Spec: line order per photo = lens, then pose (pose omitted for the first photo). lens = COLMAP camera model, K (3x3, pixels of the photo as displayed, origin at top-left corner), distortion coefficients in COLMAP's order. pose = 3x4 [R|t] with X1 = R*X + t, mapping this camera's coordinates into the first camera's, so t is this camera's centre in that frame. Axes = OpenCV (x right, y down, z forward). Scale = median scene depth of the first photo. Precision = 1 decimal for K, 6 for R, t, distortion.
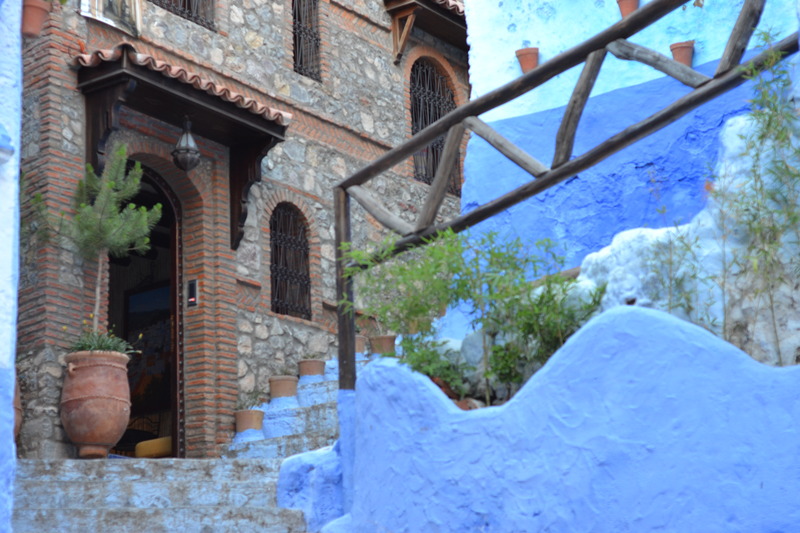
lens RADIAL K [[1796.7, 0, 399.1], [0, 1796.7, 266.0], [0, 0, 1]] dist [0.013814, 0.000000]
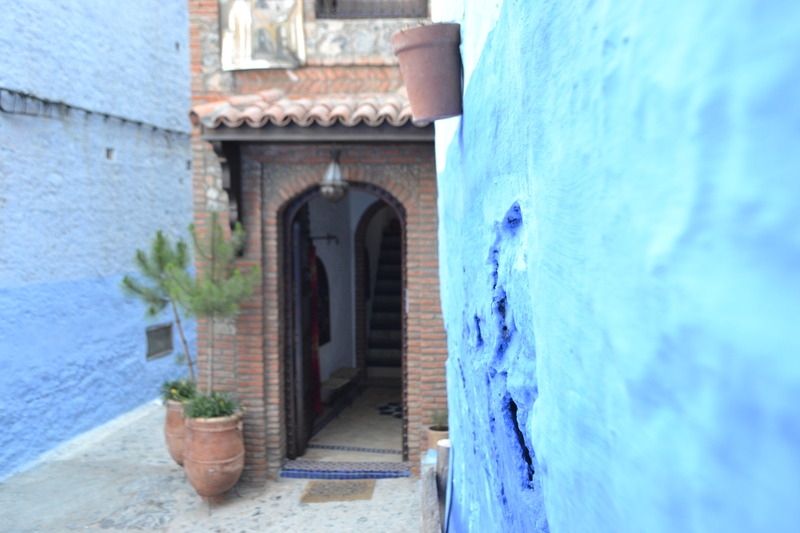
lens RADIAL K [[707.6, 0, 399.2], [0, 707.6, 273.0], [0, 0, 1]] dist [-0.018563, 0.007497]
pose [[0.521014, 0.104897, -0.847078, 0.237916], [0.209720, 0.946265, 0.246172, -0.106638], [0.827383, -0.305908, 0.471018, 0.849939]]
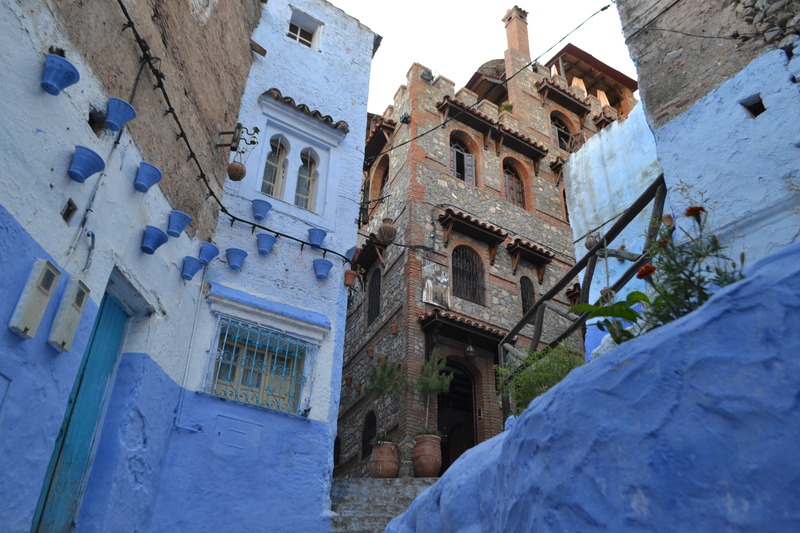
lens RADIAL K [[636.8, 0, 402.0], [0, 636.8, 269.8], [0, 0, 1]] dist [-0.007948, 0.004933]
pose [[0.928412, -0.140074, -0.344138, 0.108852], [0.042744, 0.960331, -0.275569, 0.061981], [0.369086, 0.241132, 0.897570, 0.176604]]
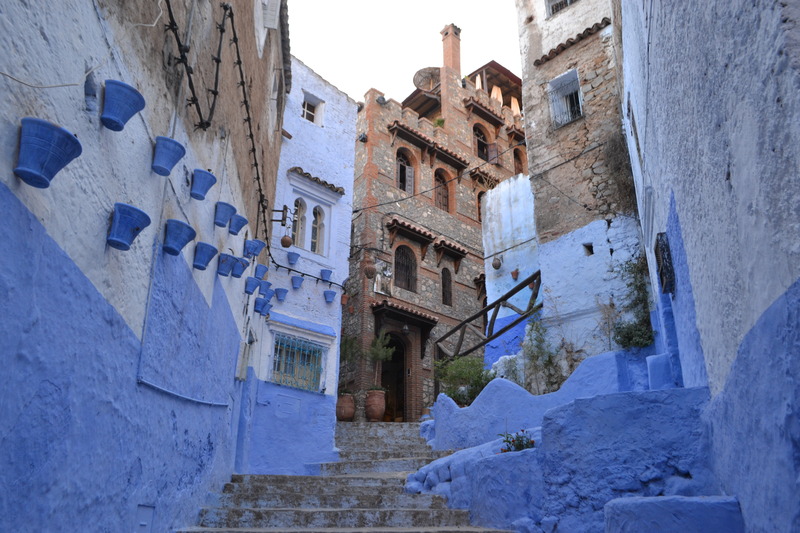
lens RADIAL K [[636.8, 0, 403.3], [0, 636.8, 271.5], [0, 0, 1]] dist [-0.007948, 0.004933]
pose [[0.978189, -0.039990, -0.203832, 0.128611], [0.012247, 0.990689, -0.135590, -0.011155], [0.207357, 0.130136, 0.969571, -0.178252]]
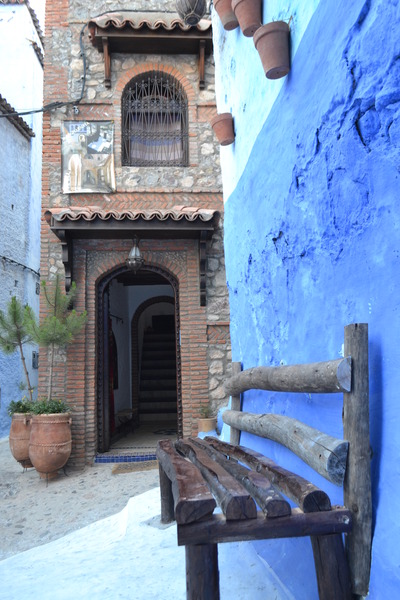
lens RADIAL K [[477.6, 0, 199.0], [0, 477.6, 299.6], [0, 0, 1]] dist [-0.007948, 0.004933]
pose [[0.634243, -0.081080, -0.768871, 0.238757], [0.208783, 0.975500, 0.069356, -0.046982], [0.744410, -0.204515, 0.635632, 0.786018]]
